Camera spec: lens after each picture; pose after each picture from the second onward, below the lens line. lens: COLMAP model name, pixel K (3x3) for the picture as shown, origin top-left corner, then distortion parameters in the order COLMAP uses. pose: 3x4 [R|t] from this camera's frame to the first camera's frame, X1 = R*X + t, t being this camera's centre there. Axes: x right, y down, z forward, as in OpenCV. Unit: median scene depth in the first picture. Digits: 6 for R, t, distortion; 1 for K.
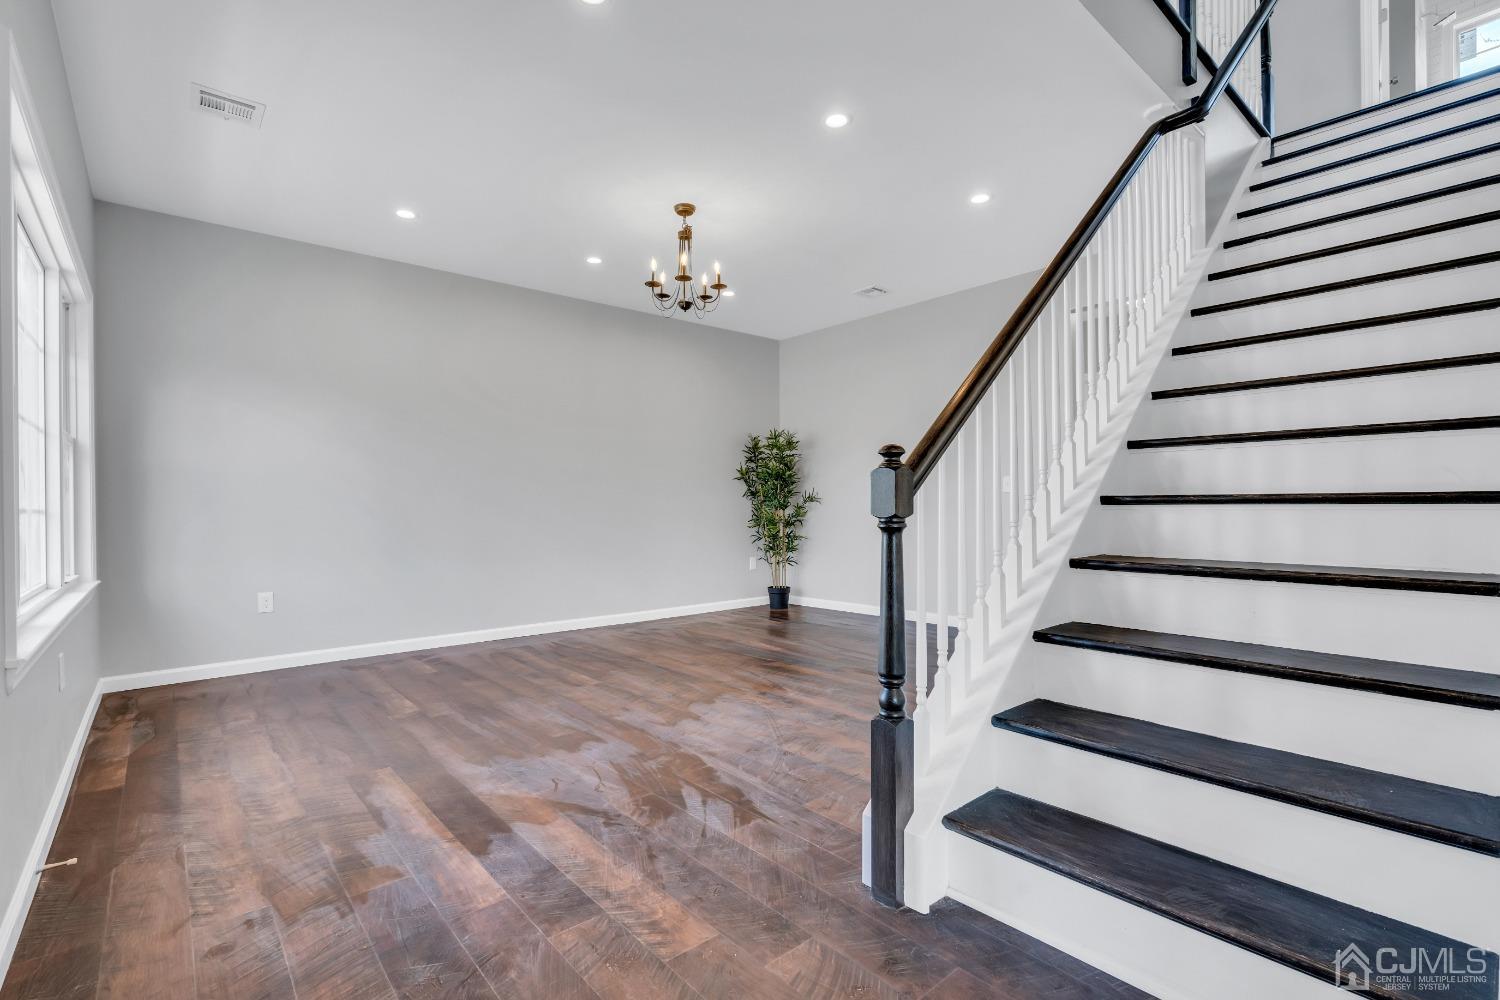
lens RADIAL K [[686.6, 0, 747.5], [0, 686.6, 504.4], [0, 0, 1]] dist [-0.000709, 0.000992]
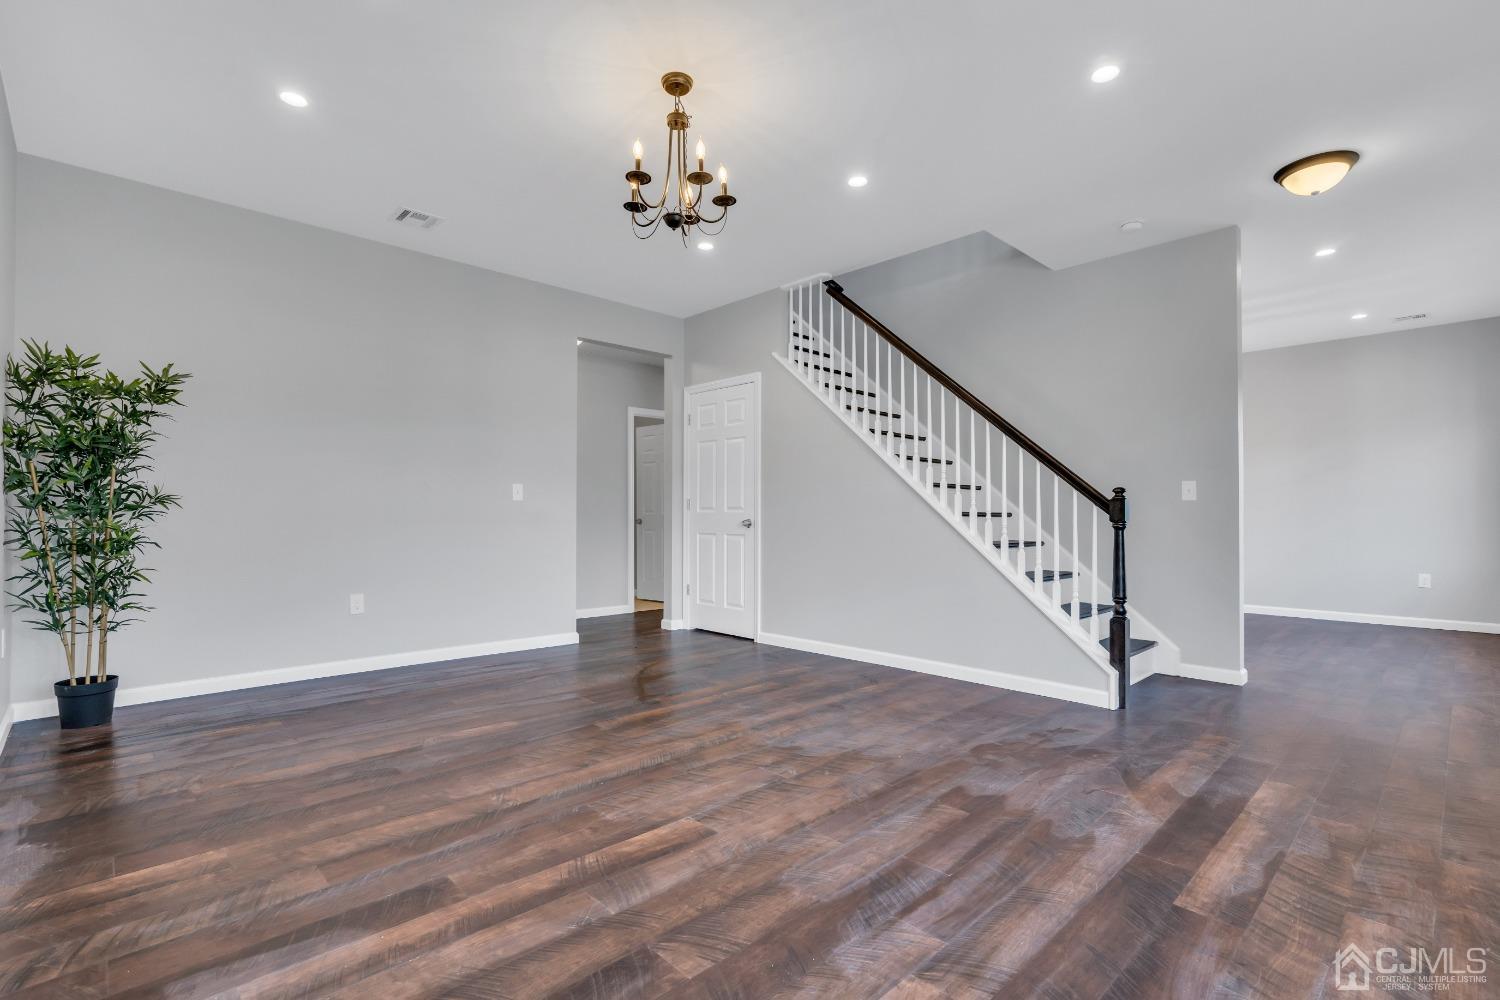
lens RADIAL K [[686.6, 0, 746.6], [0, 686.6, 508.8], [0, 0, 1]] dist [-0.000709, 0.000992]
pose [[-0.055247, 0.019105, 0.998290, -1.114589], [-0.009009, 0.999767, -0.019632, 0.017194], [-0.998432, -0.010078, -0.055062, 1.386224]]
